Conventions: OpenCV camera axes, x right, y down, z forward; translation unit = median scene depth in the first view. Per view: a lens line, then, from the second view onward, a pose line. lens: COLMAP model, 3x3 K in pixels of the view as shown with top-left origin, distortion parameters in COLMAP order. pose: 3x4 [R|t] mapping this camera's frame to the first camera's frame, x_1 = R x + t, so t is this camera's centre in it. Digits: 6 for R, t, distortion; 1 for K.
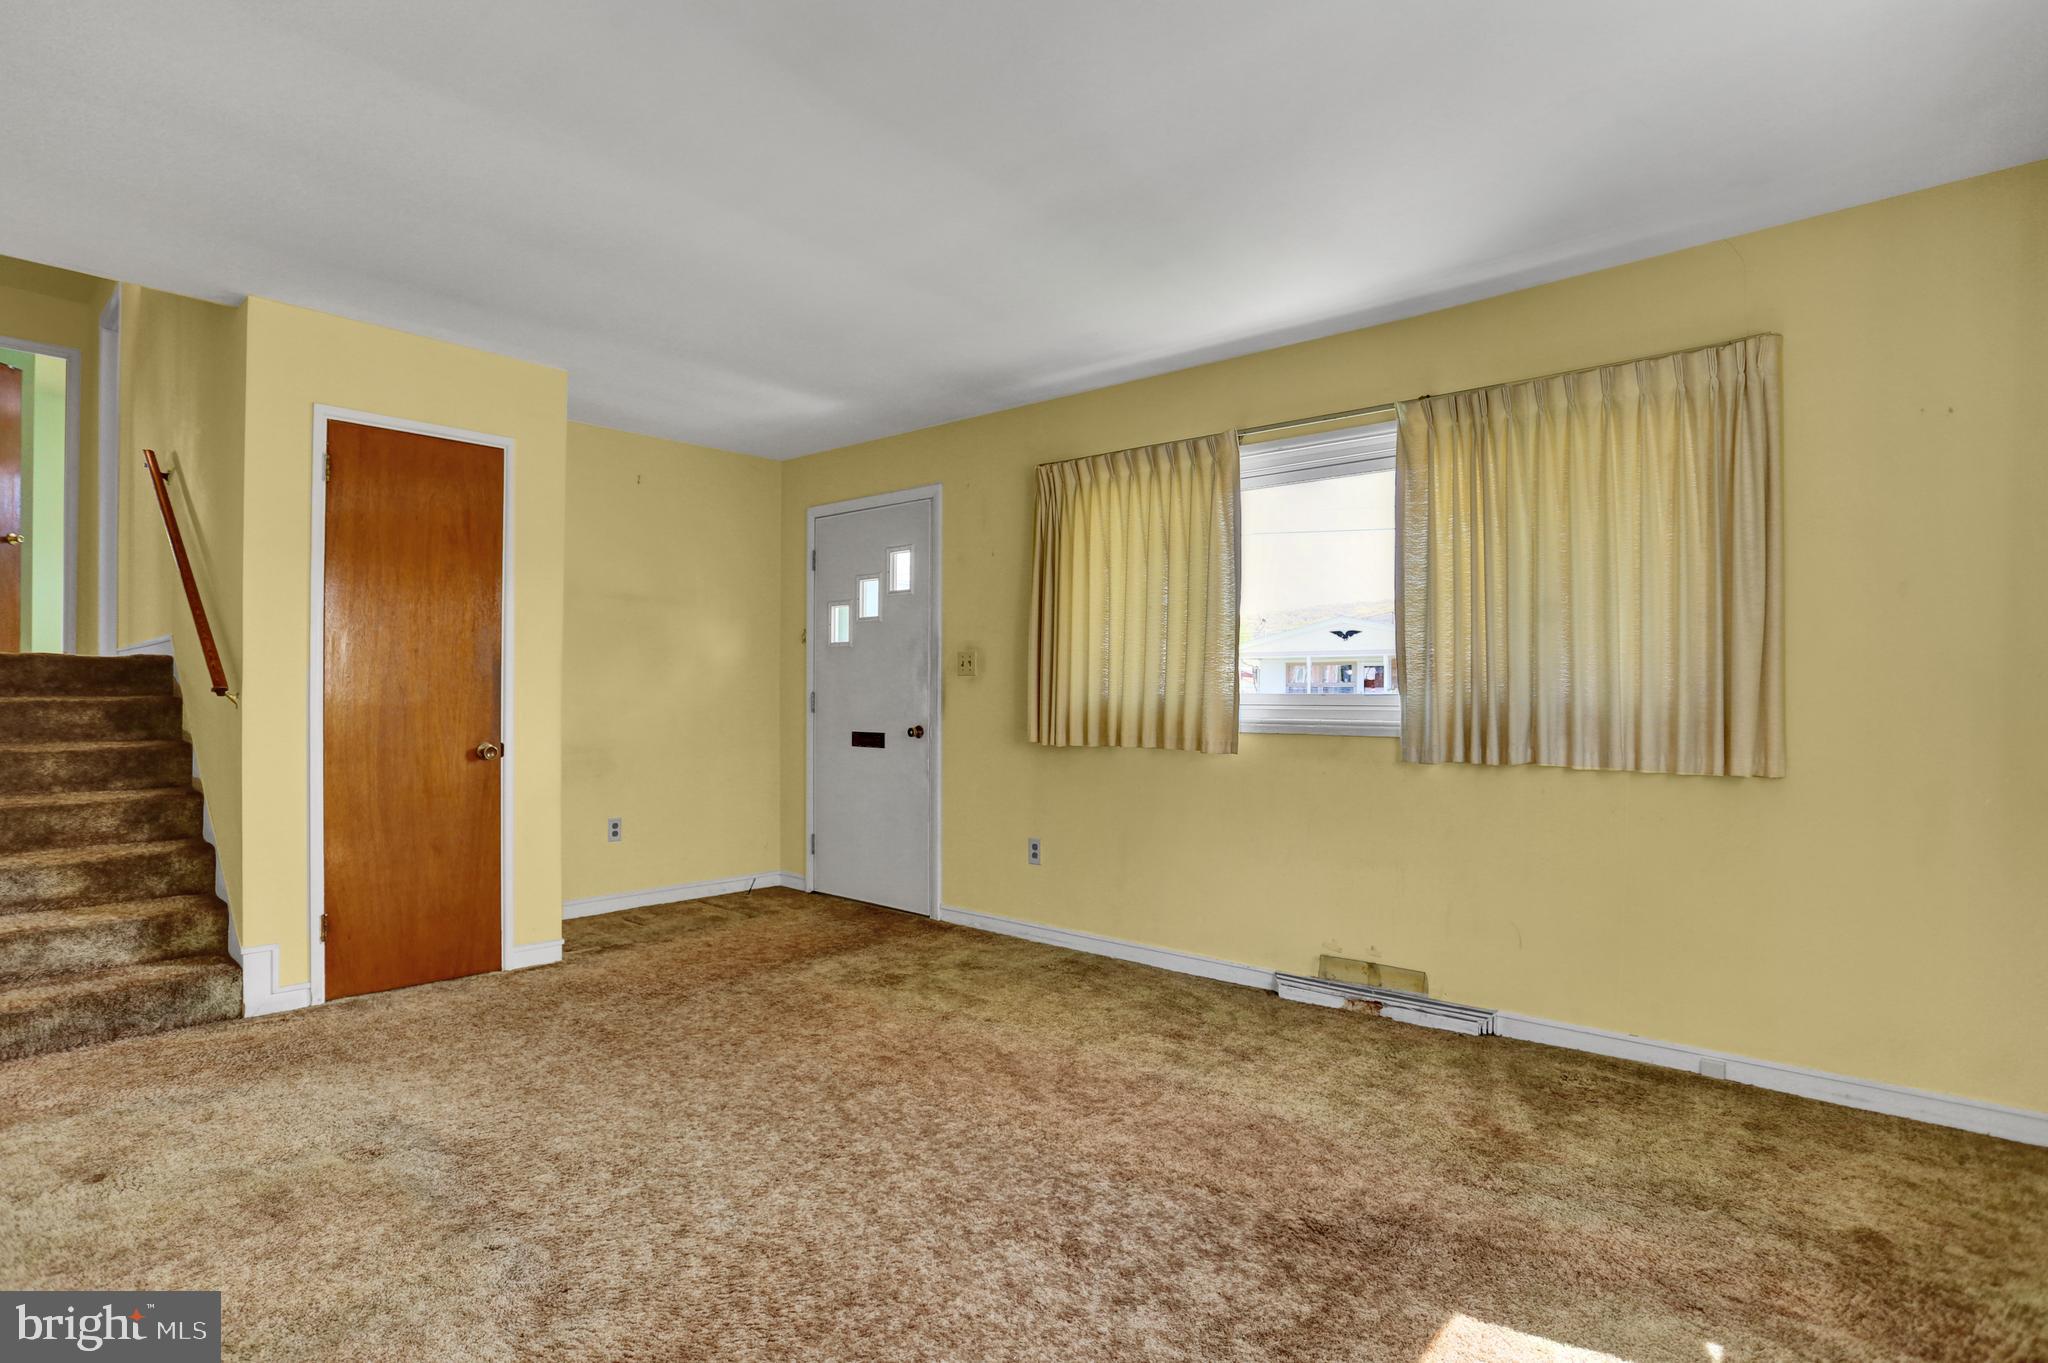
lens RADIAL K [[1019.2, 0, 998.9], [0, 1019.2, 698.7], [0, 0, 1]] dist [-0.073820, 0.023710]
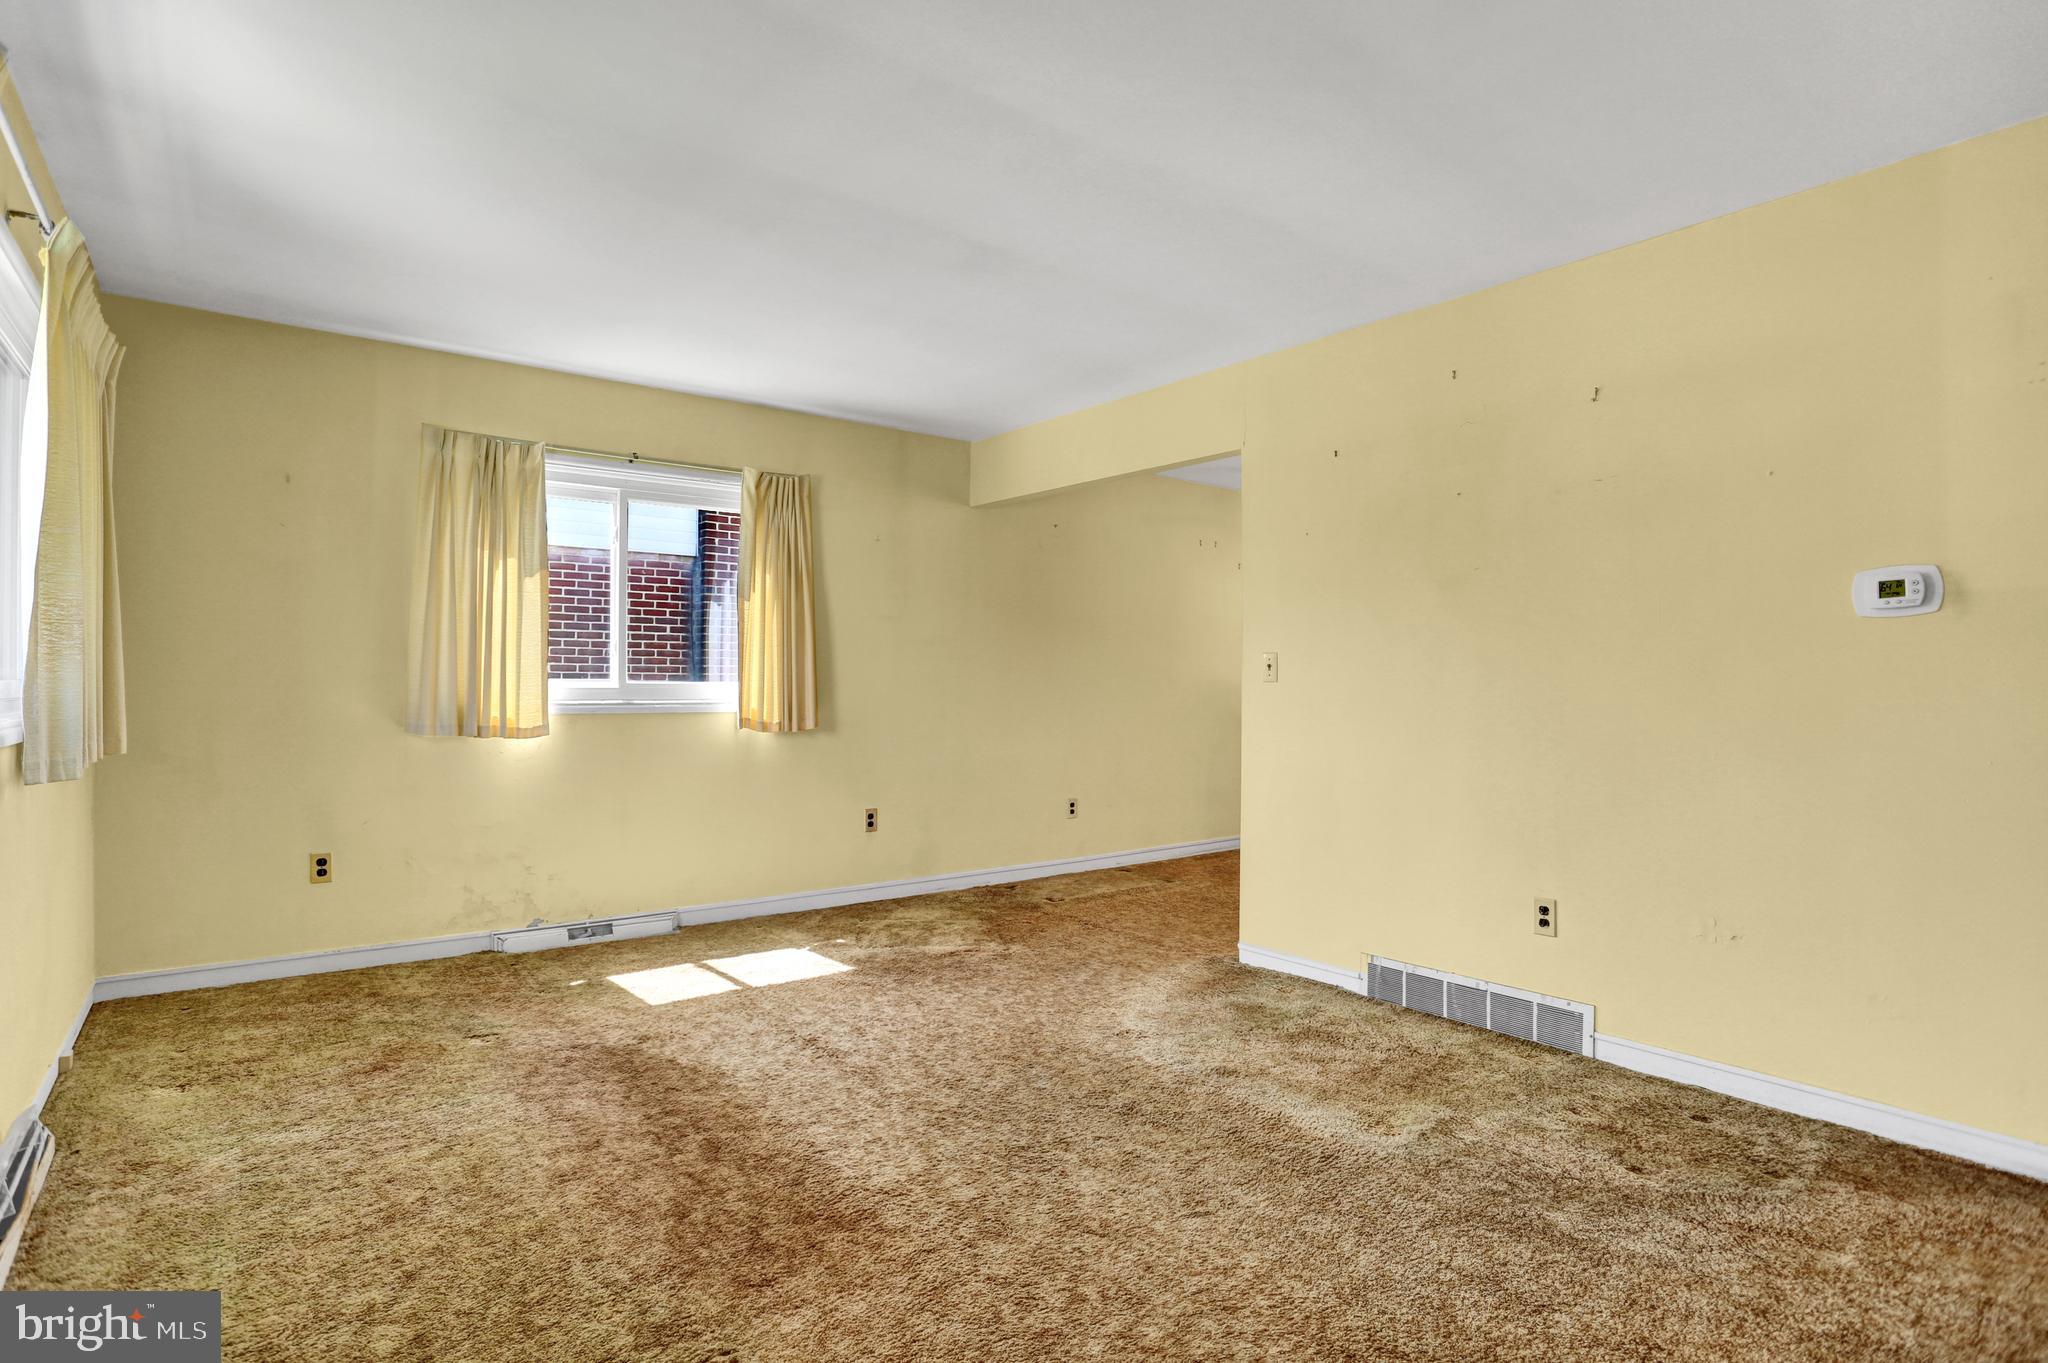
lens RADIAL K [[1030.9, 0, 993.8], [0, 1030.9, 641.8], [0, 0, 1]] dist [-0.066939, 0.024844]
pose [[-0.980624, -0.001123, 0.195895, -0.314278], [-0.008815, 0.999224, -0.038398, -0.008171], [-0.195700, -0.039381, -0.979873, 1.532904]]
